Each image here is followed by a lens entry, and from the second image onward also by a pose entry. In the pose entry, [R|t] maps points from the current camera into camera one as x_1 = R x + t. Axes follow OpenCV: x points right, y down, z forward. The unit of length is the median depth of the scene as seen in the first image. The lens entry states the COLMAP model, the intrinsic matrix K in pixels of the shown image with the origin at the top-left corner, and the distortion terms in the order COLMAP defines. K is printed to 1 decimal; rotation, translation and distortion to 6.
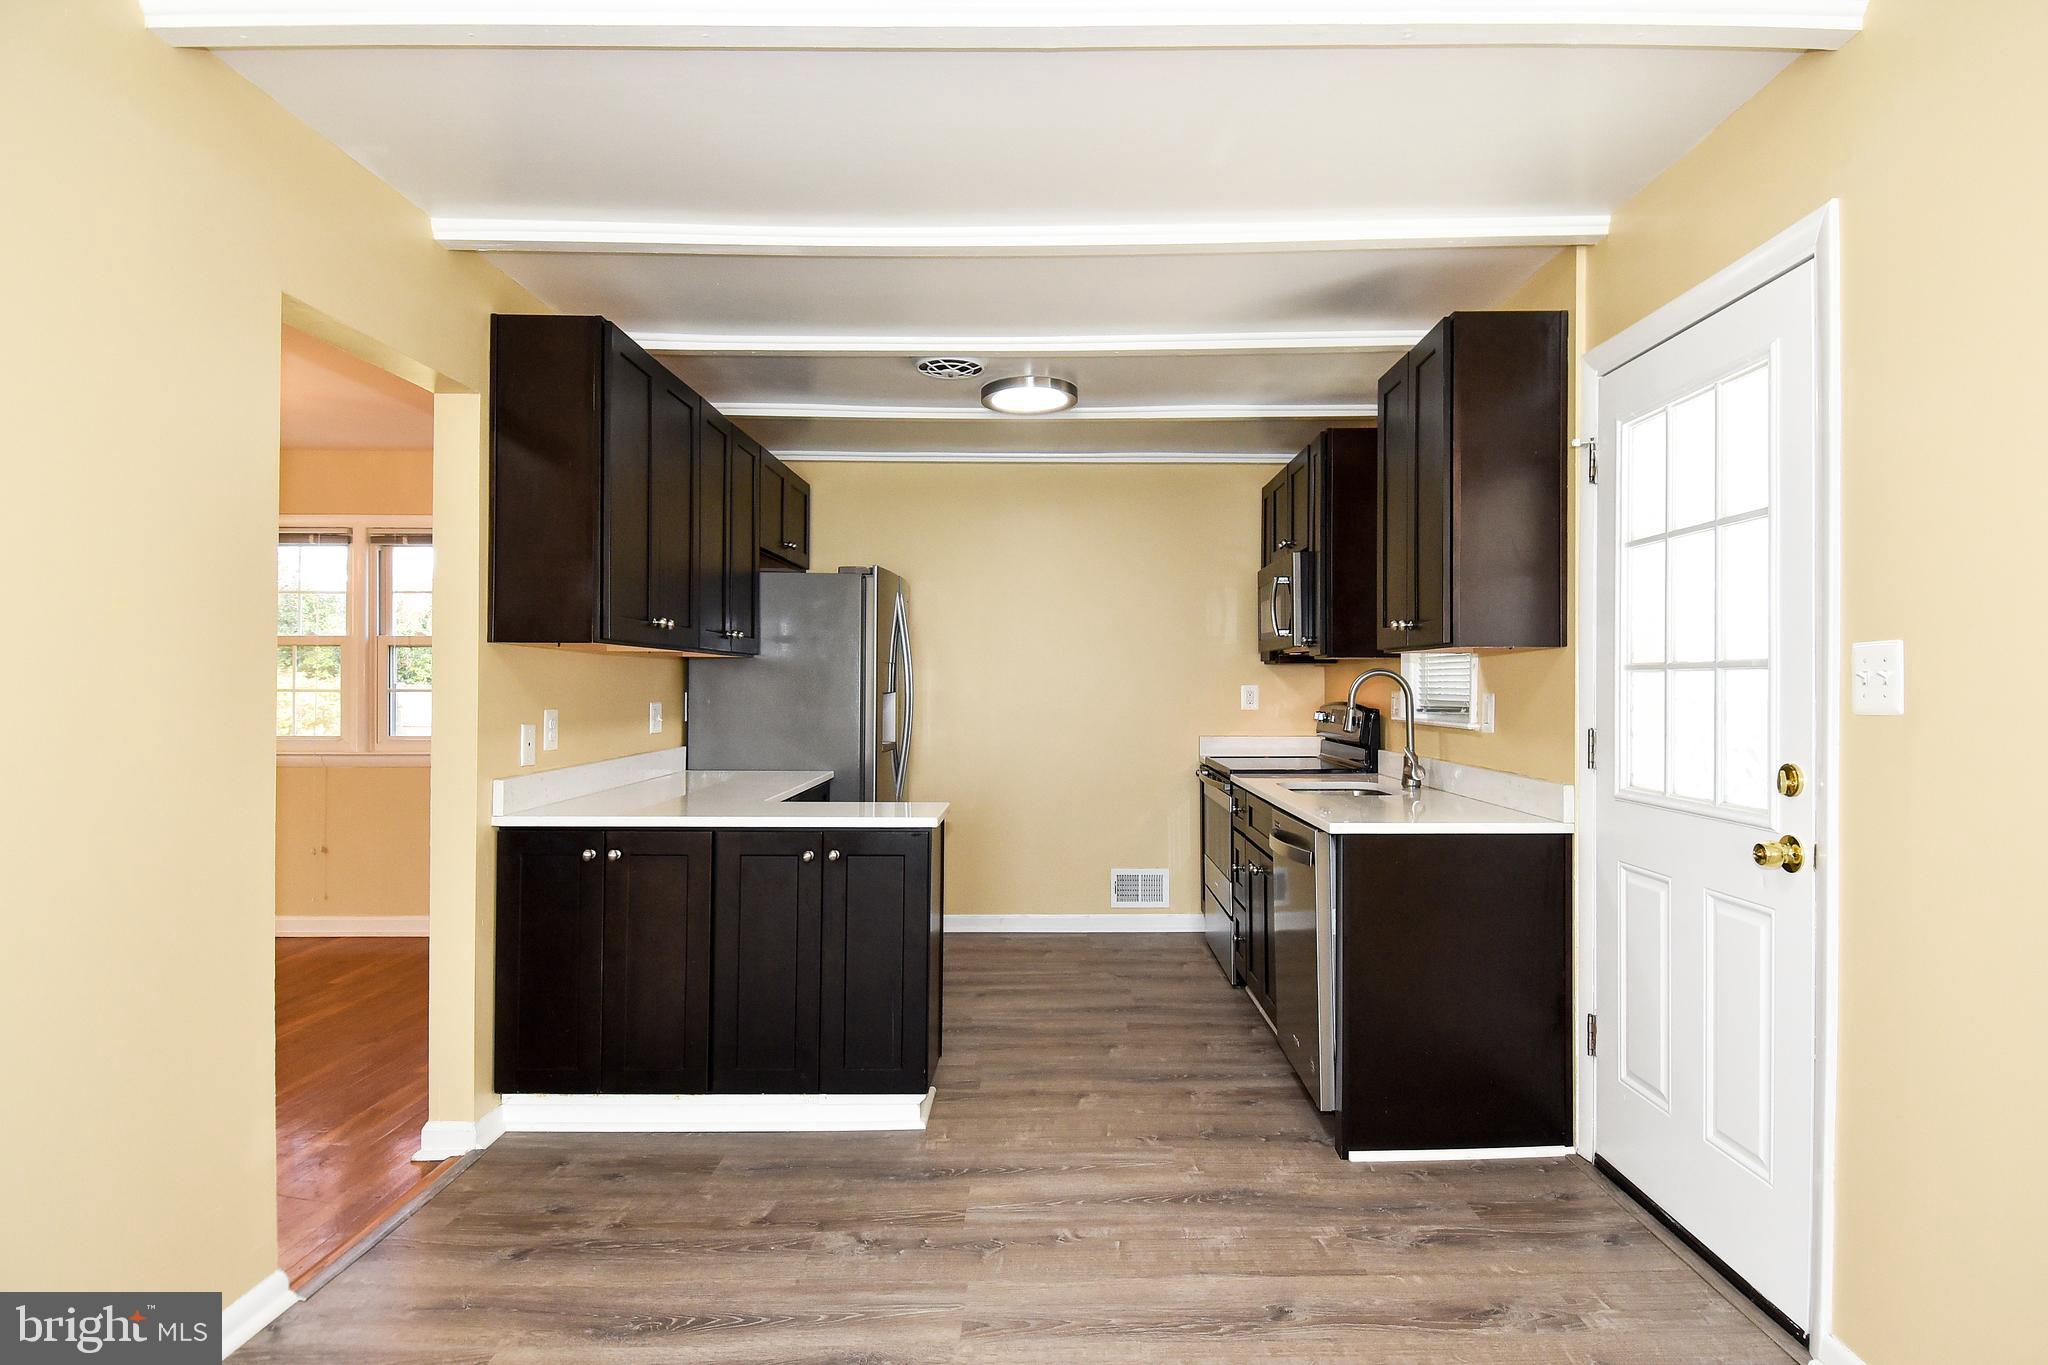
lens RADIAL K [[1060.6, 0, 1037.7], [0, 1060.6, 678.7], [0, 0, 1]] dist [0.035911, -0.042019]
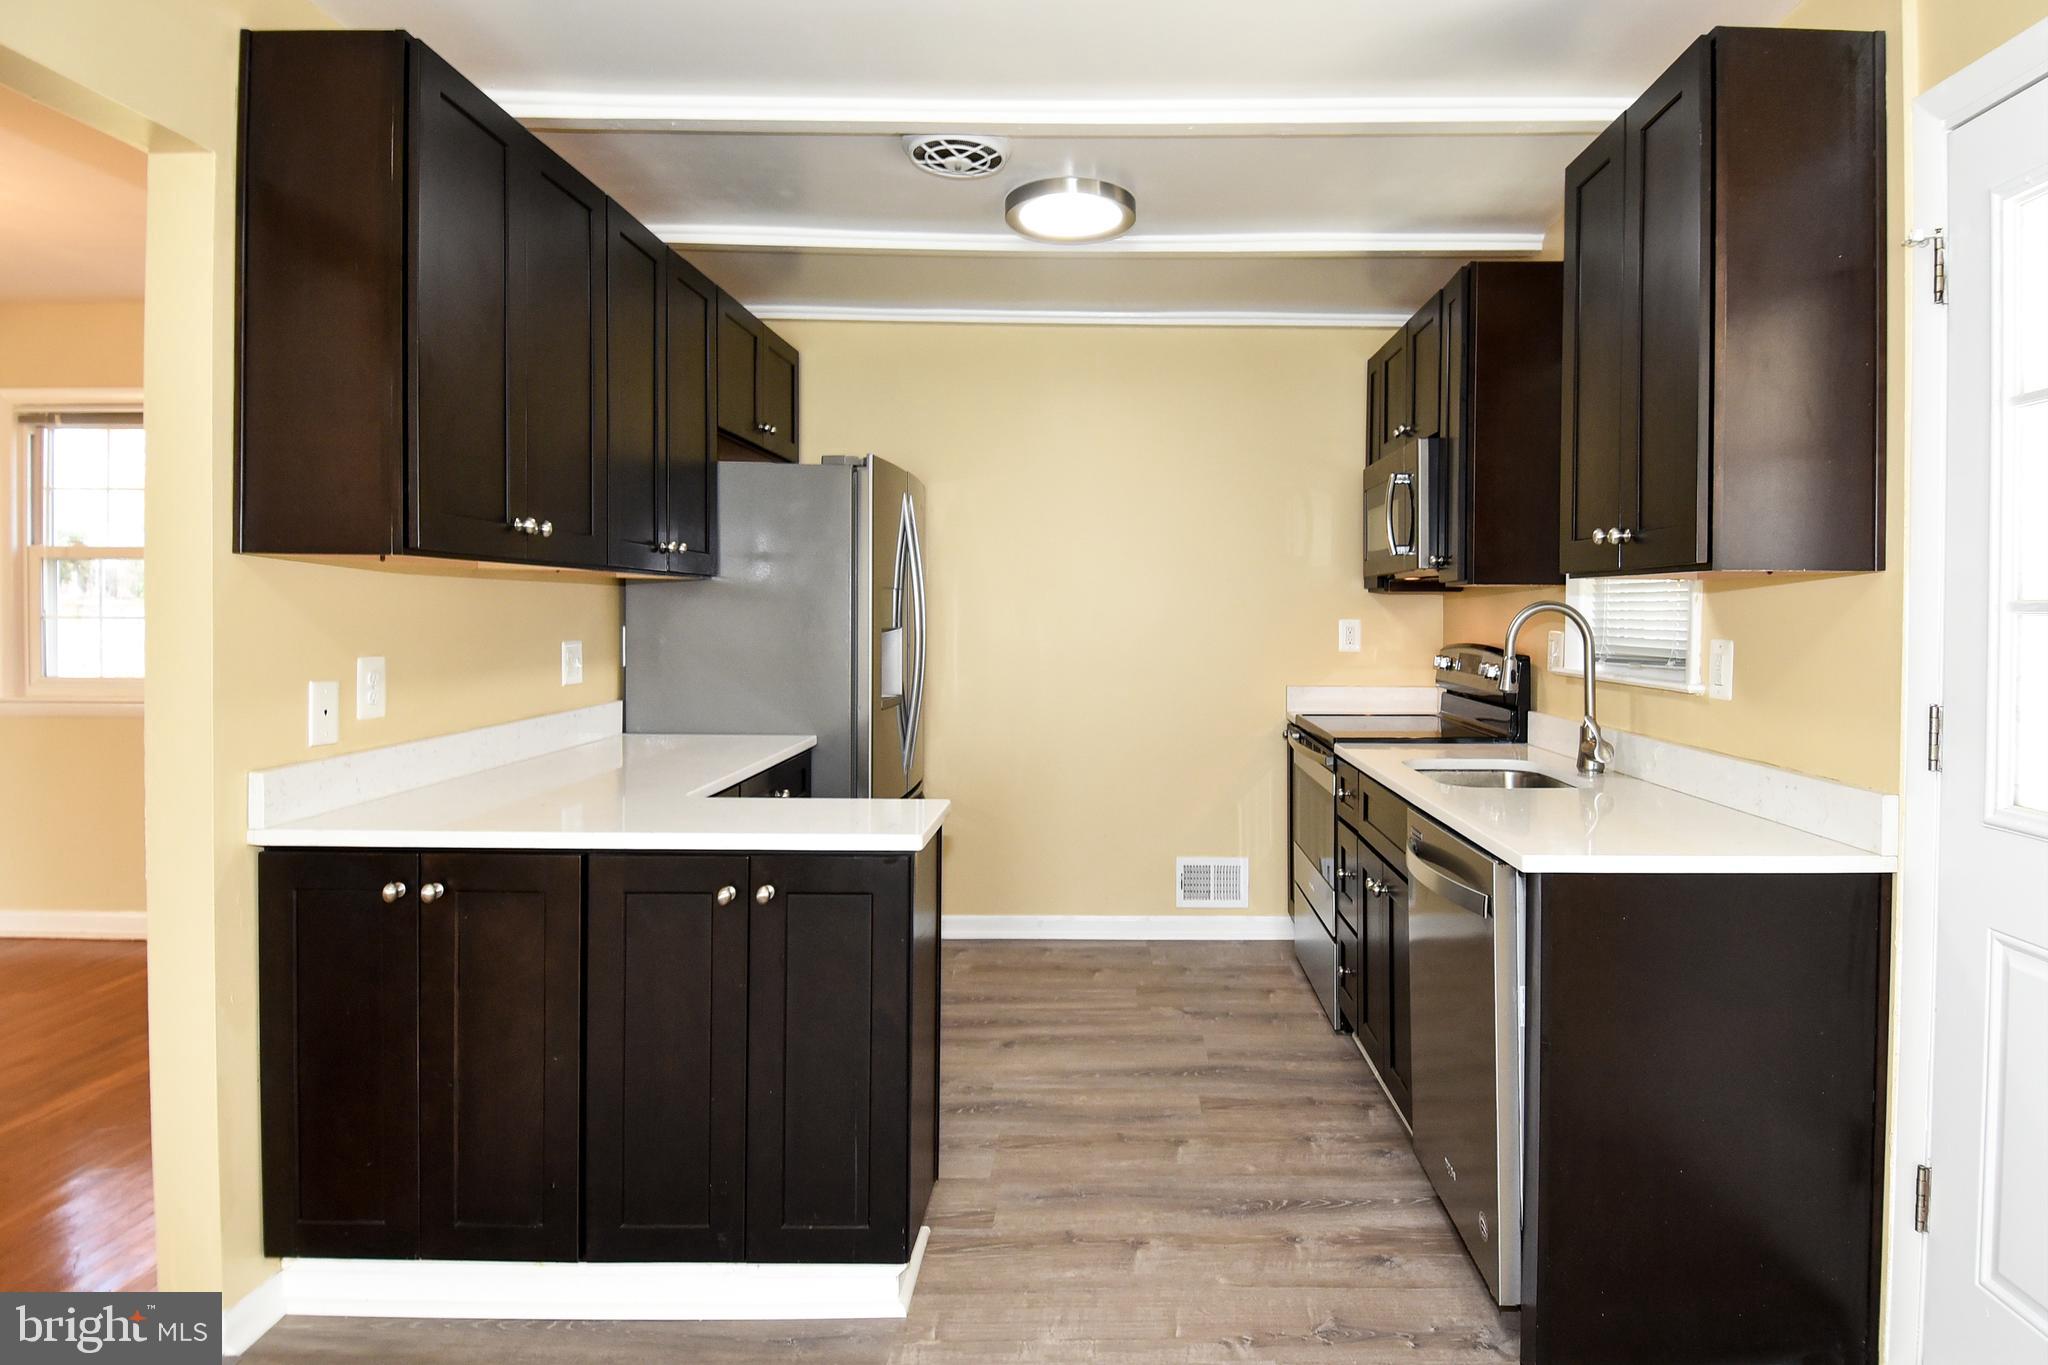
lens RADIAL K [[1014.6, 0, 1151.7], [0, 1014.6, 898.7], [0, 0, 1]] dist [-0.000330, -0.001288]
pose [[0.998670, -0.009571, 0.050670, 0.013618], [-0.004979, 0.960134, 0.279495, -0.007174], [-0.051325, -0.279375, 0.958809, 0.312350]]
